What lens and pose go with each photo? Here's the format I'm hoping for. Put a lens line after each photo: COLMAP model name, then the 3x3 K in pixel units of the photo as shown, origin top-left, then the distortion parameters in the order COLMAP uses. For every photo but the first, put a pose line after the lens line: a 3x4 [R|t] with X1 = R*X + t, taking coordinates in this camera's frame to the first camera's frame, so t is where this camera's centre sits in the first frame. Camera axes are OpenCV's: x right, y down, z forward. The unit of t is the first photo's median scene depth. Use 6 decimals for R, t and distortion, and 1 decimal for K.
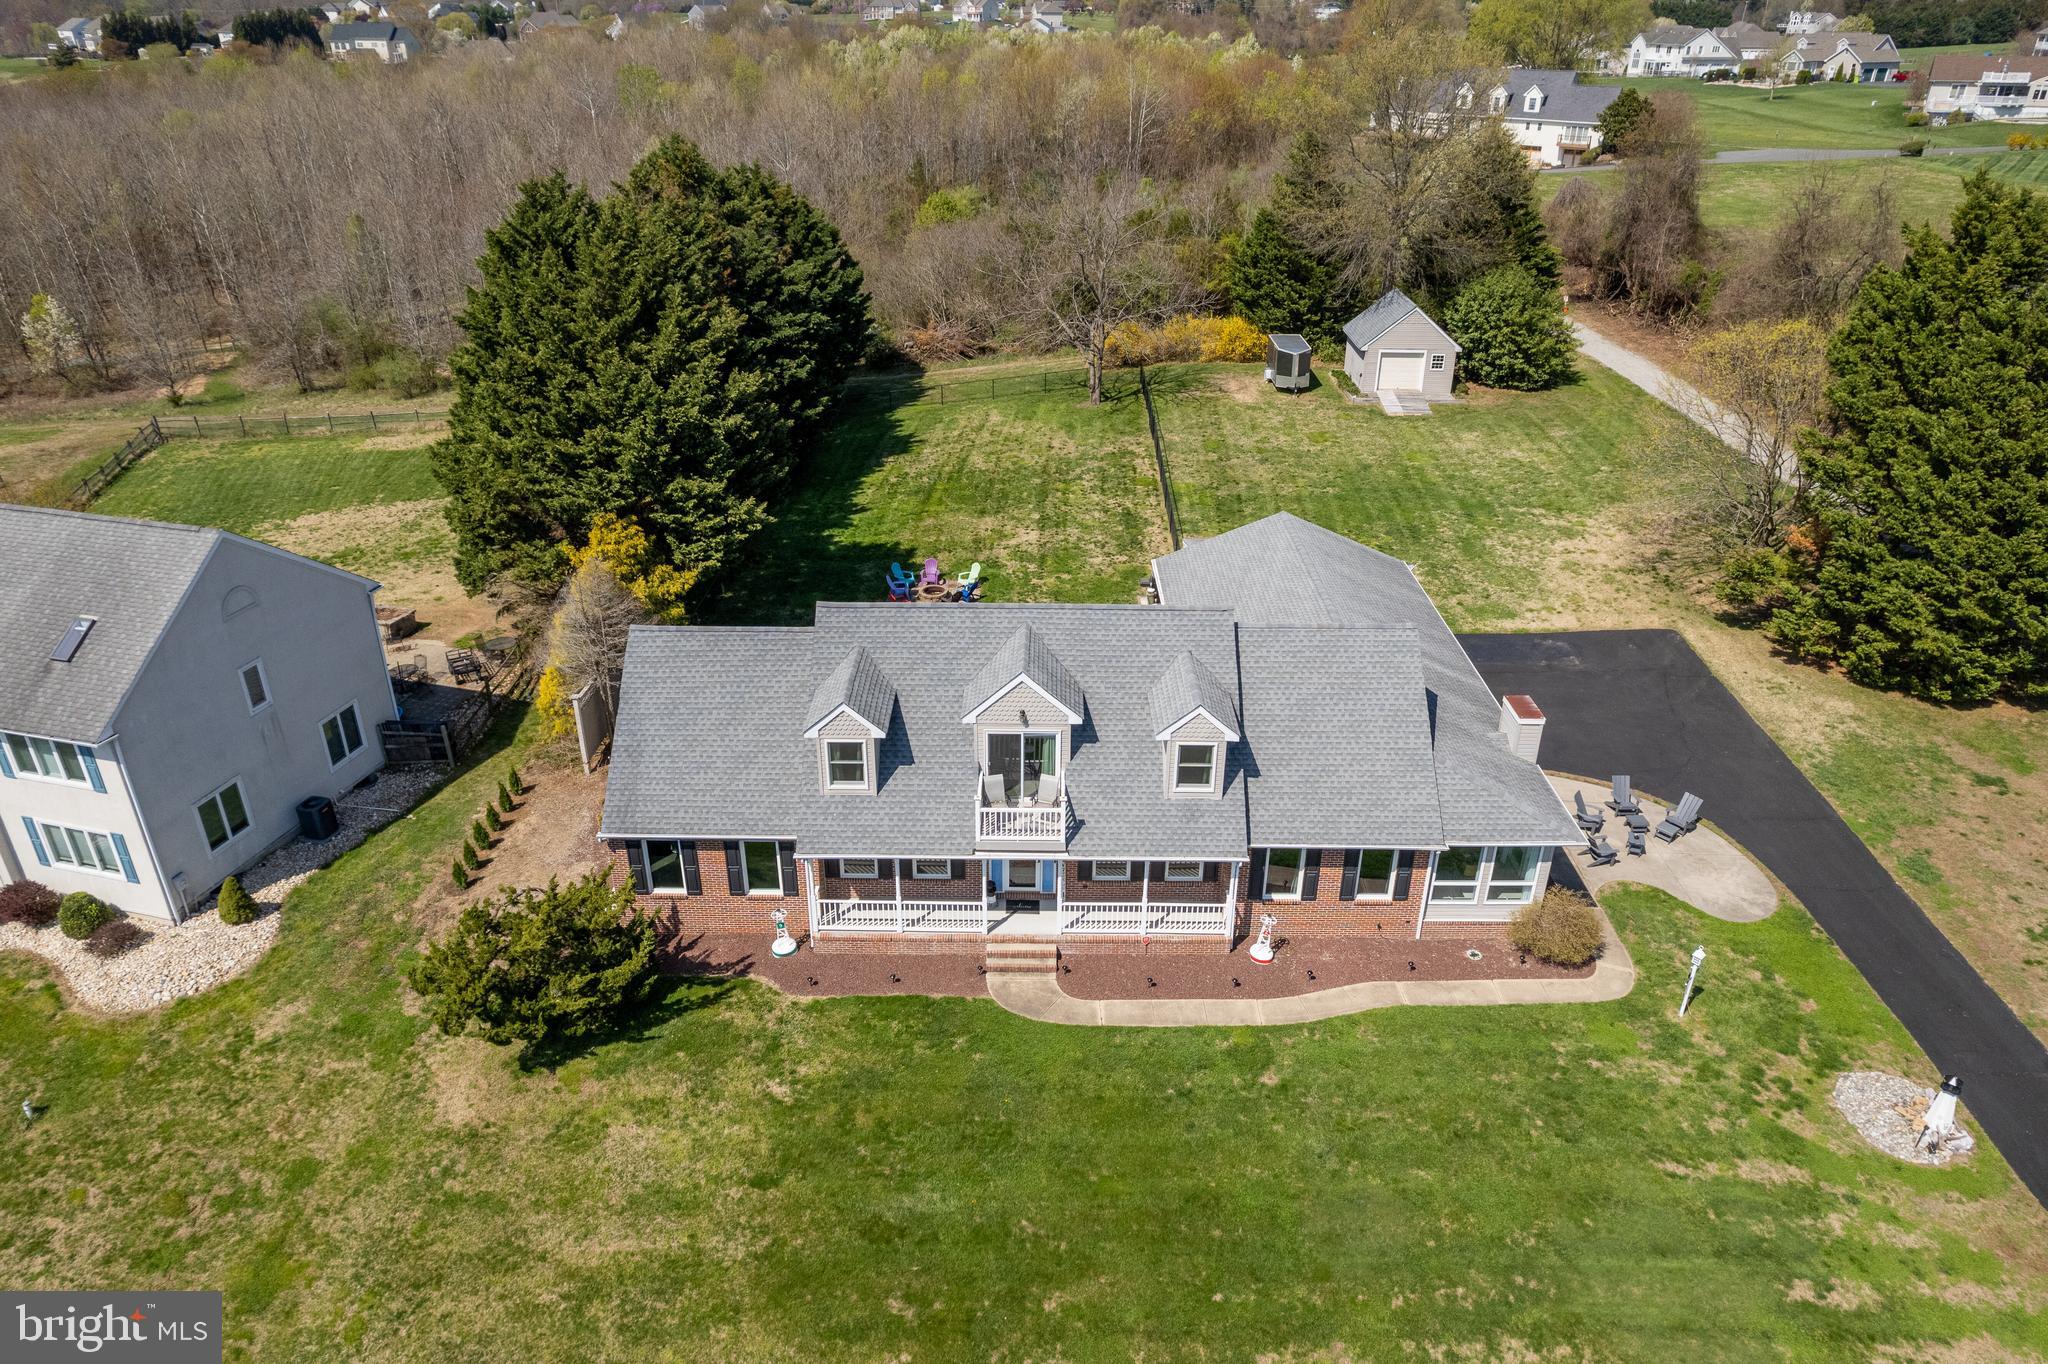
lens RADIAL K [[1337.1, 0, 1024.6], [0, 1337.1, 671.5], [0, 0, 1]] dist [-0.077994, 0.083876]
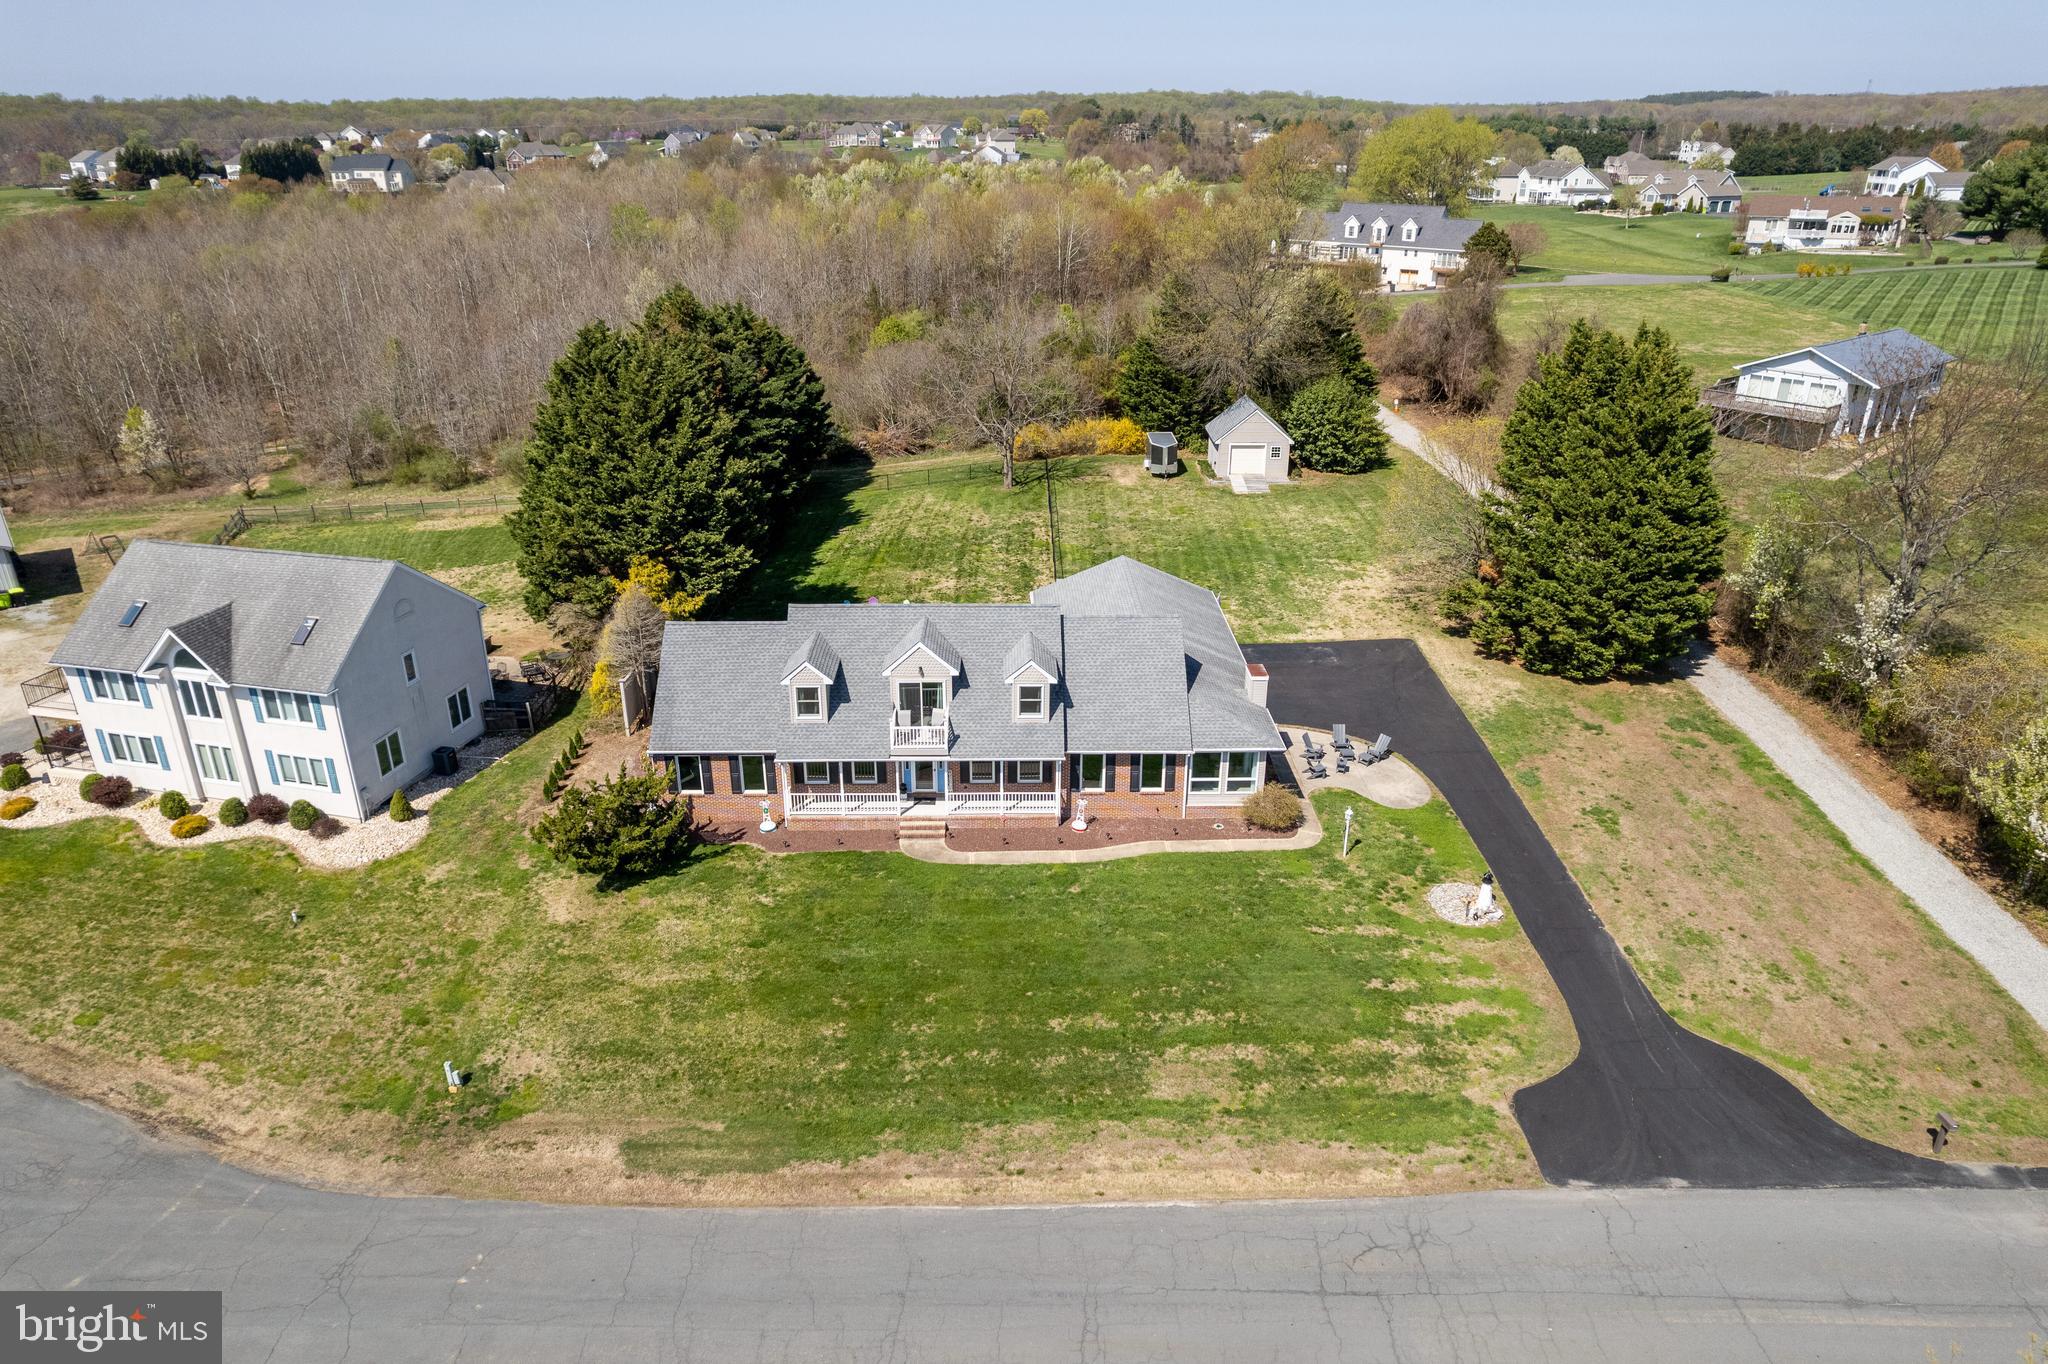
lens RADIAL K [[1313.0, 0, 1024.7], [0, 1313.0, 683.6], [0, 0, 1]] dist [-0.078611, 0.087955]
pose [[0.999601, -0.011806, 0.025666, 0.076803], [0.013382, 0.997978, -0.062139, 0.138174], [-0.024880, 0.062458, 0.997737, -0.510351]]
